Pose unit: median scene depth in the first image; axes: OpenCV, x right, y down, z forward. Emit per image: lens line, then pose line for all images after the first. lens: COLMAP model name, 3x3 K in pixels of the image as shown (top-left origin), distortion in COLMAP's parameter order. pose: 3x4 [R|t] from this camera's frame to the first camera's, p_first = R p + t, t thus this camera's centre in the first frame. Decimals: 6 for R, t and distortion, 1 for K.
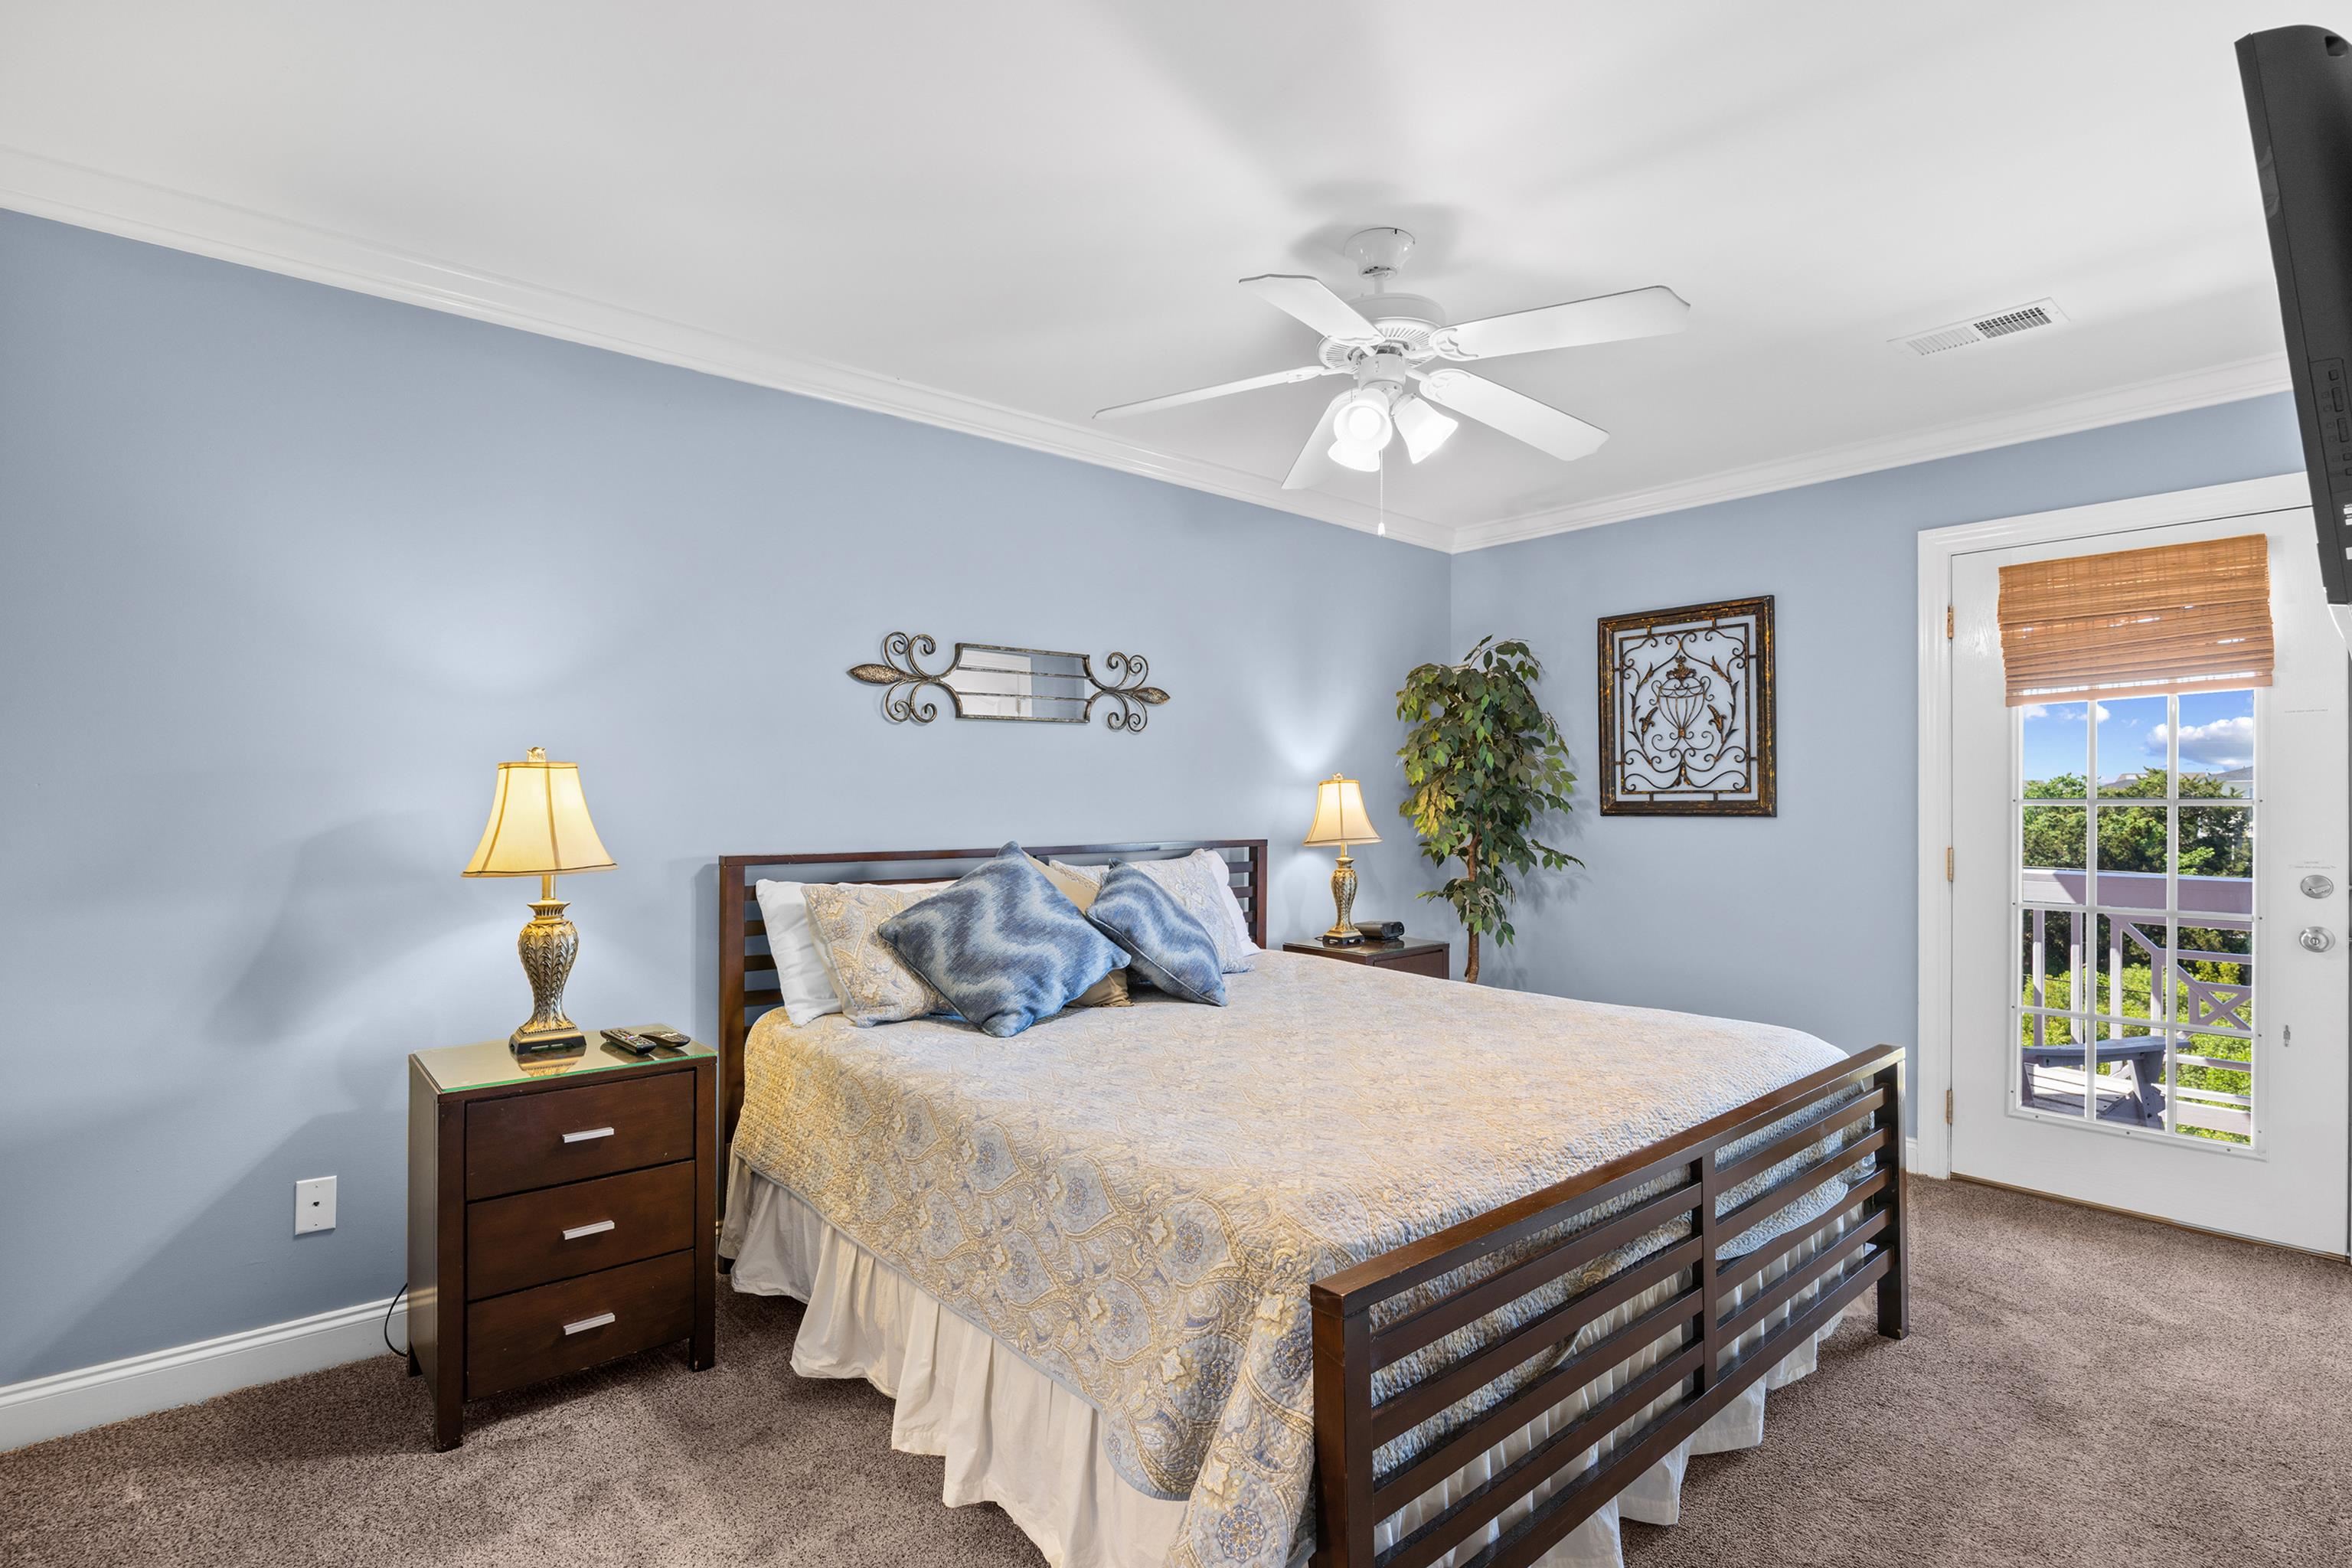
lens RADIAL K [[1091.2, 0, 1124.8], [0, 1091.2, 807.3], [0, 0, 1]] dist [-0.033518, -0.000099]
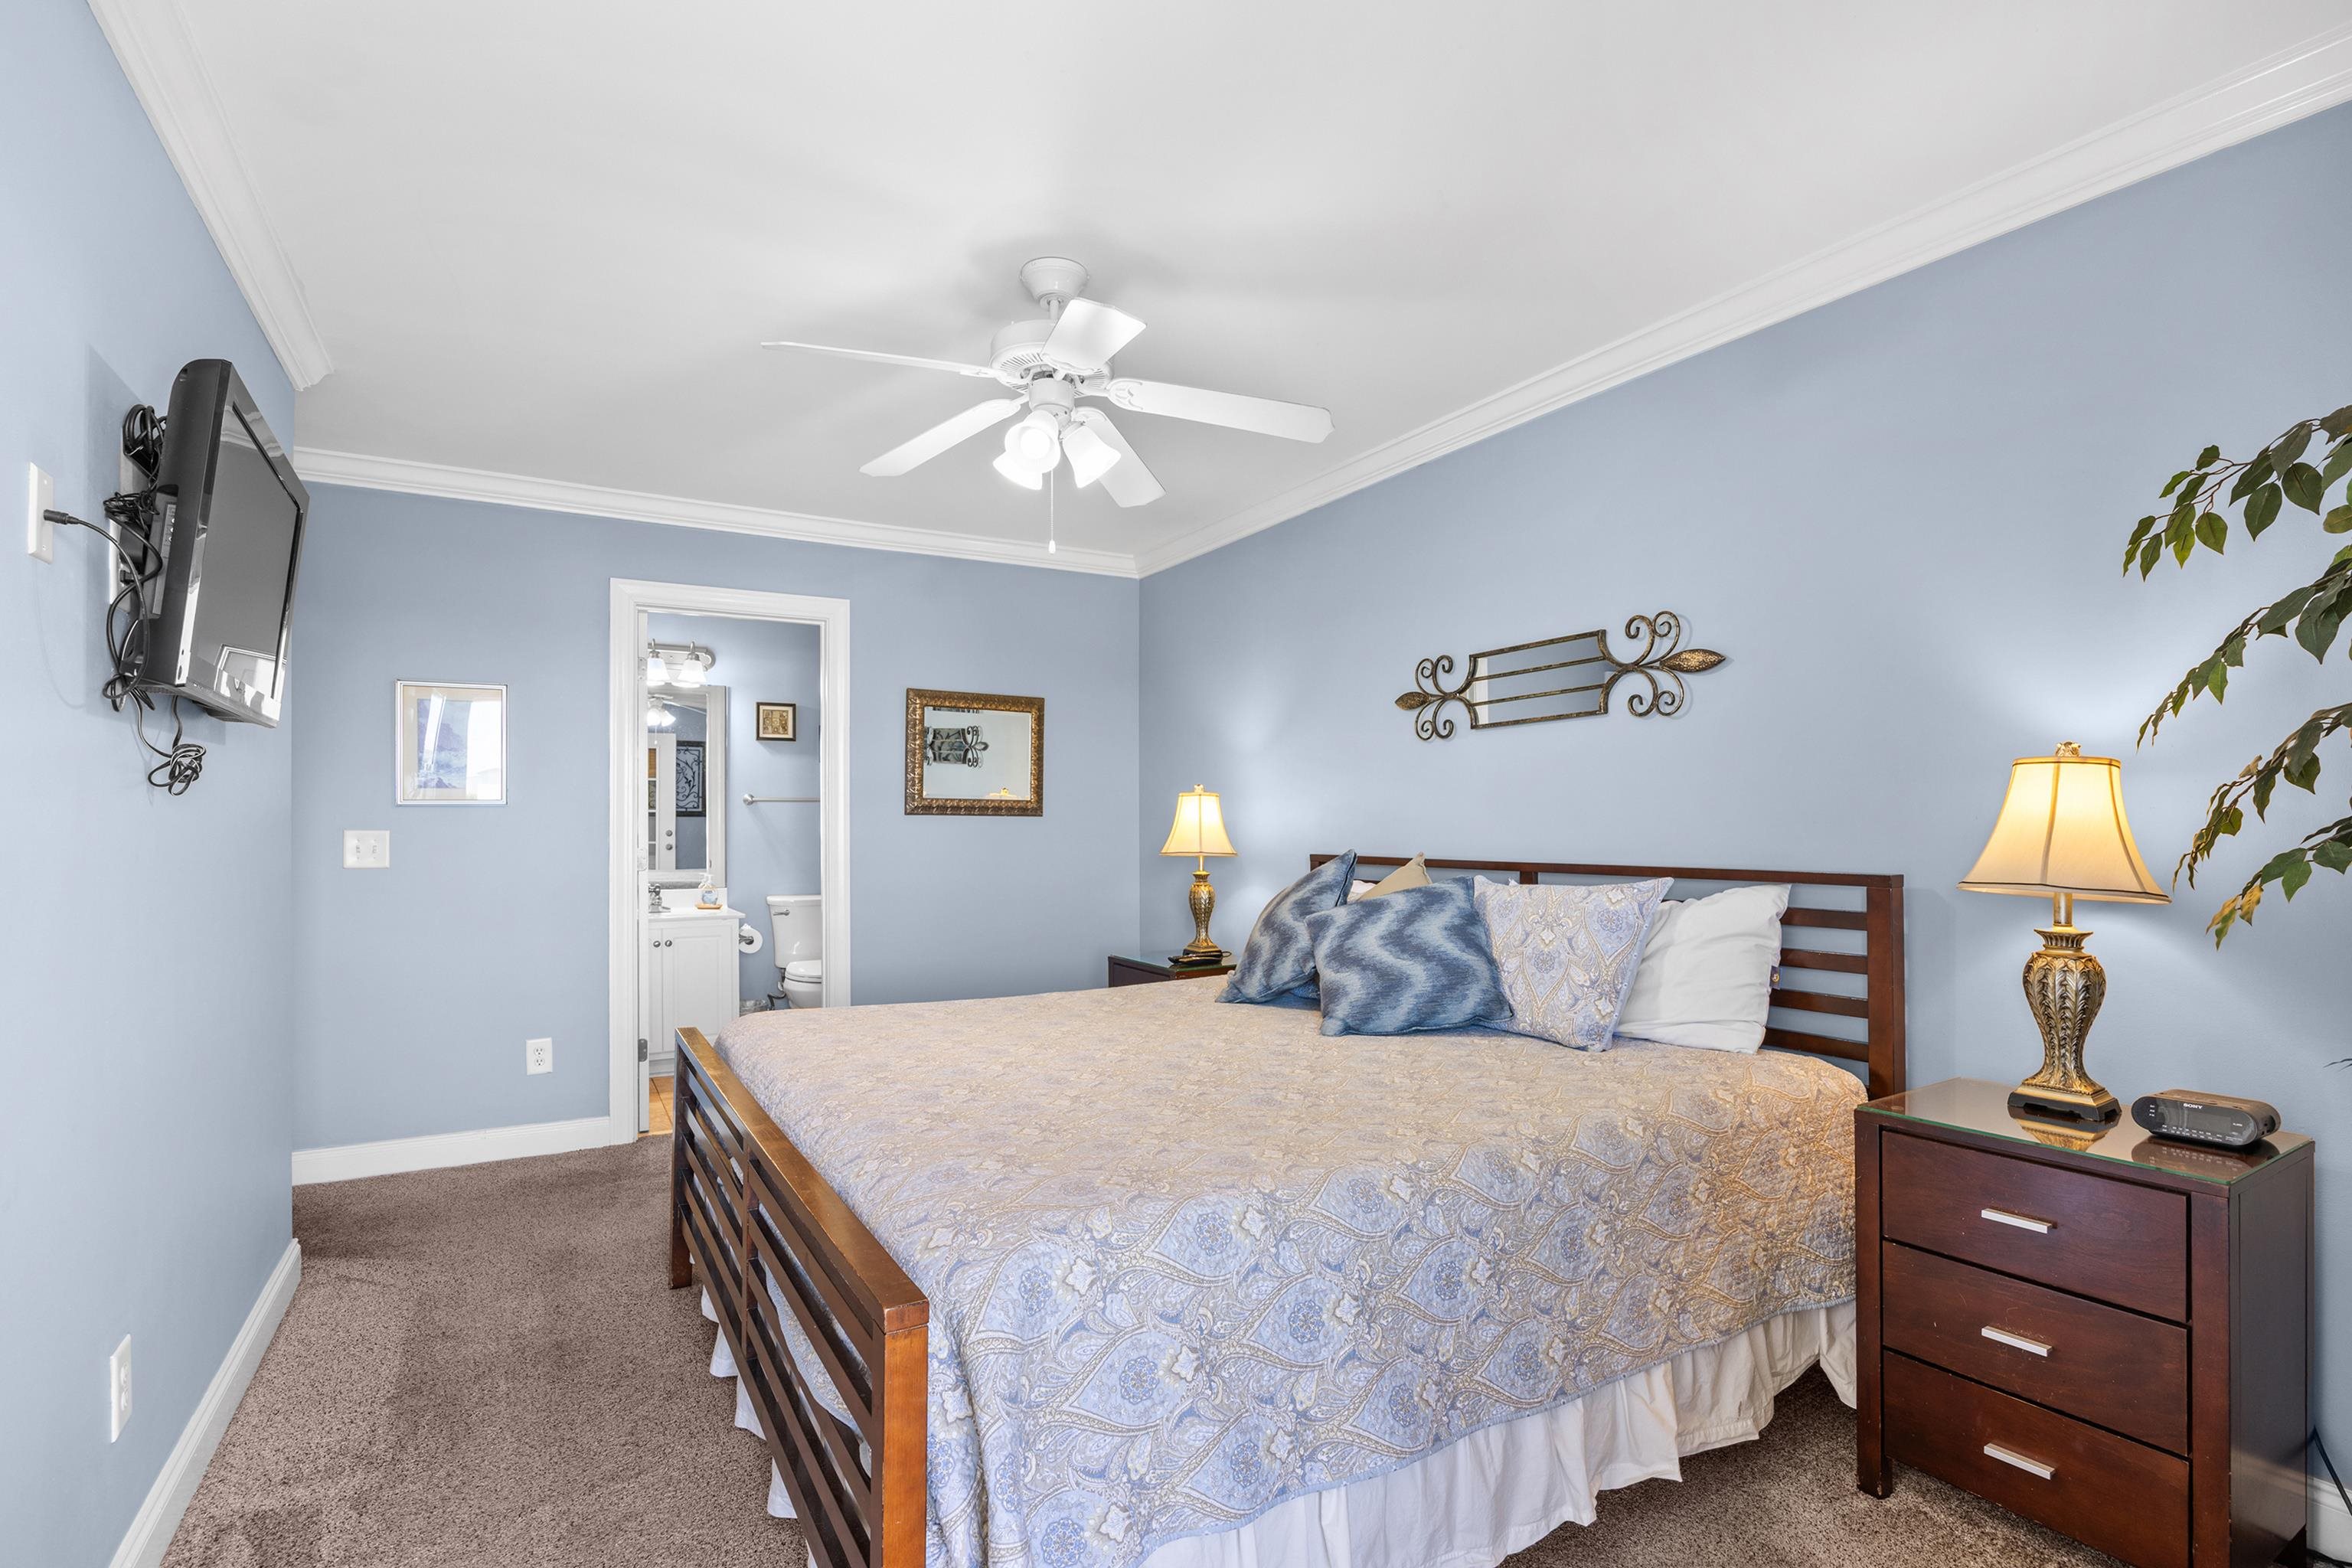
lens RADIAL K [[1091.2, 0, 1124.8], [0, 1091.2, 807.3], [0, 0, 1]] dist [-0.033518, -0.000099]
pose [[-0.178117, -0.011983, -0.983936, 0.869966], [-0.000829, 0.999927, -0.012027, 0.002079], [0.984009, -0.001327, -0.178114, 0.846051]]
